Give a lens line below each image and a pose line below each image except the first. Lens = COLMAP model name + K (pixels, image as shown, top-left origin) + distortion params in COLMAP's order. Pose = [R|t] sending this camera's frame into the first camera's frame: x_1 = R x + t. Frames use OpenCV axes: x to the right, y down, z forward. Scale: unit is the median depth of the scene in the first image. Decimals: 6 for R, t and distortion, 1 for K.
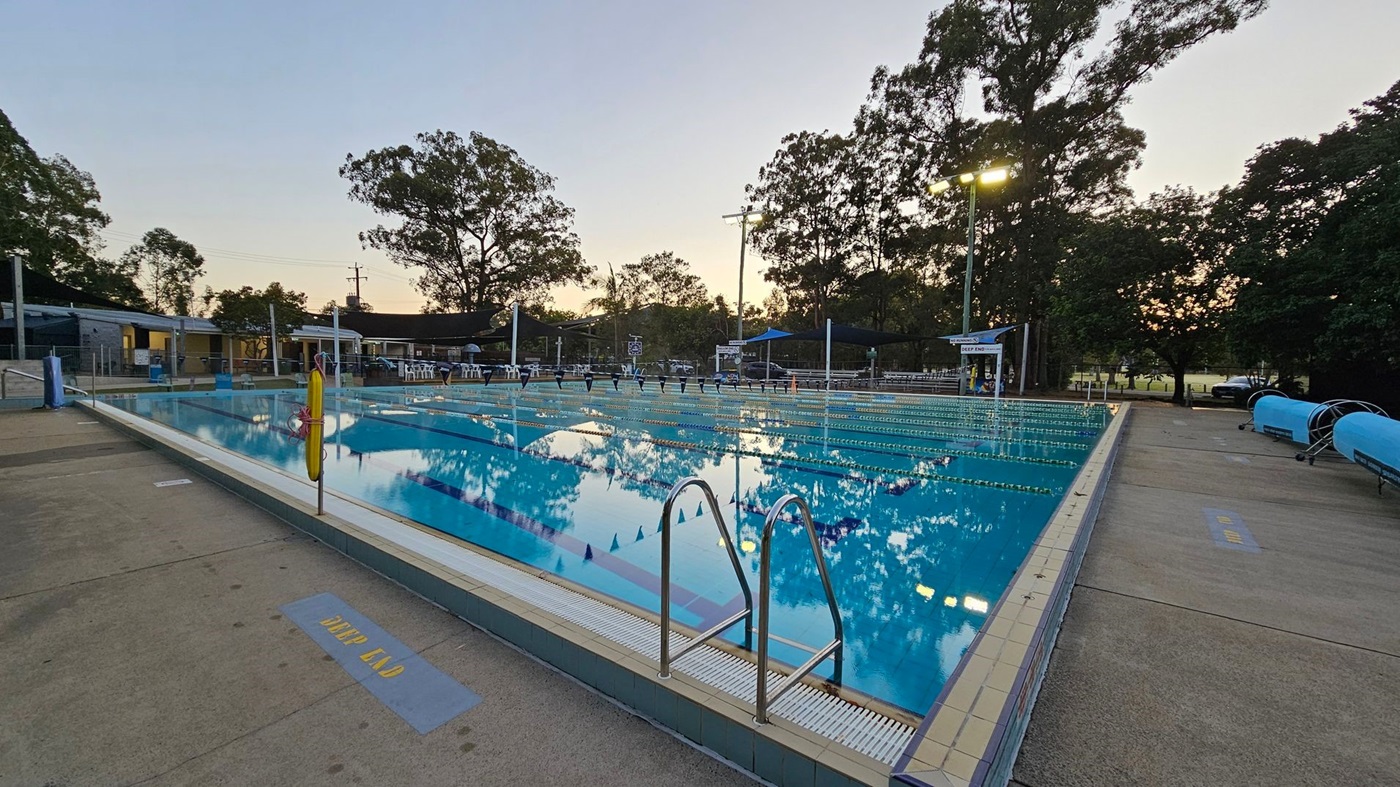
lens RADIAL K [[576.1, 0, 695.9], [0, 576.1, 391.1], [0, 0, 1]] dist [-0.001778, -0.000154]
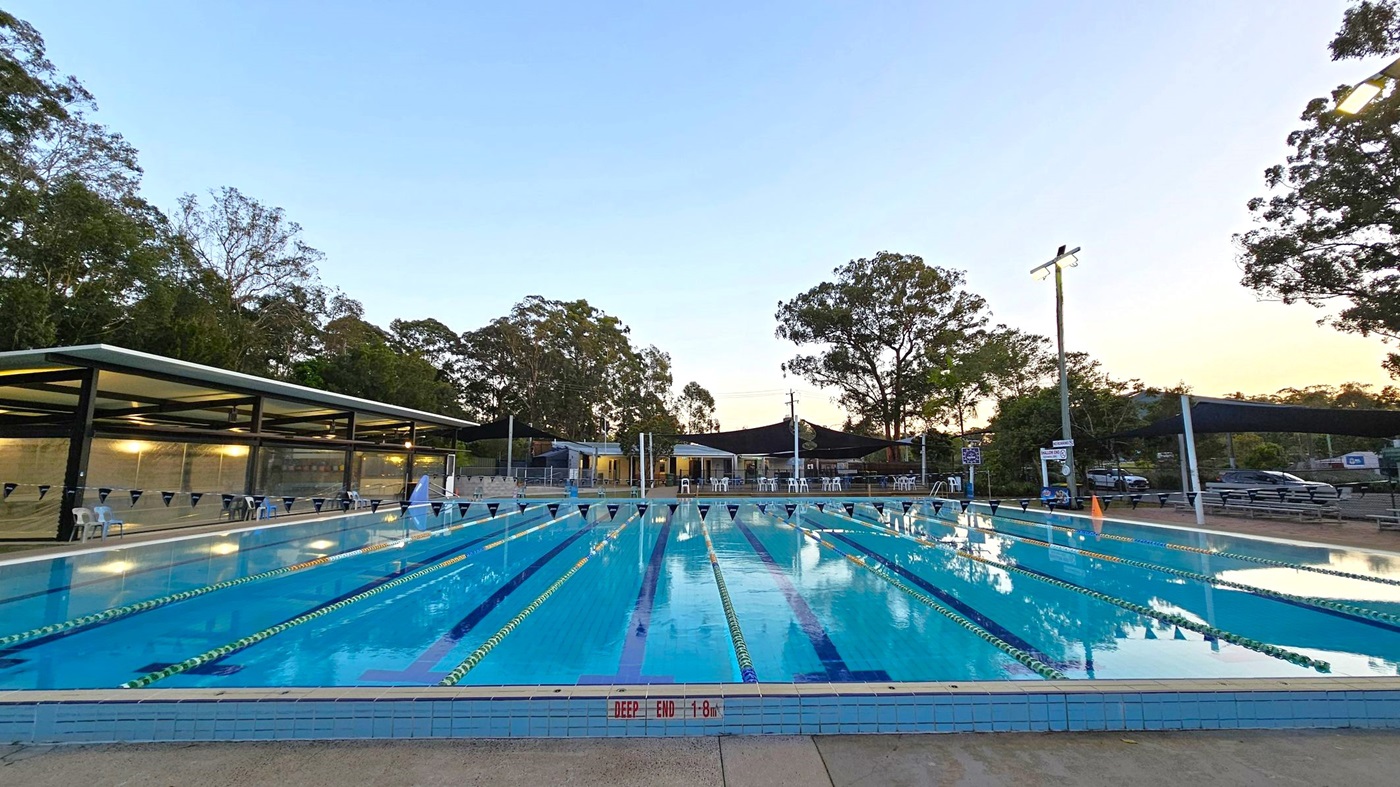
lens RADIAL K [[576.1, 0, 698.3], [0, 576.1, 392.4], [0, 0, 1]] dist [-0.001778, -0.000154]
pose [[0.633471, -0.119134, -0.764540, 0.173982], [-0.026399, 0.984173, -0.175231, -0.006917], [0.773316, 0.131187, 0.620300, 0.130317]]
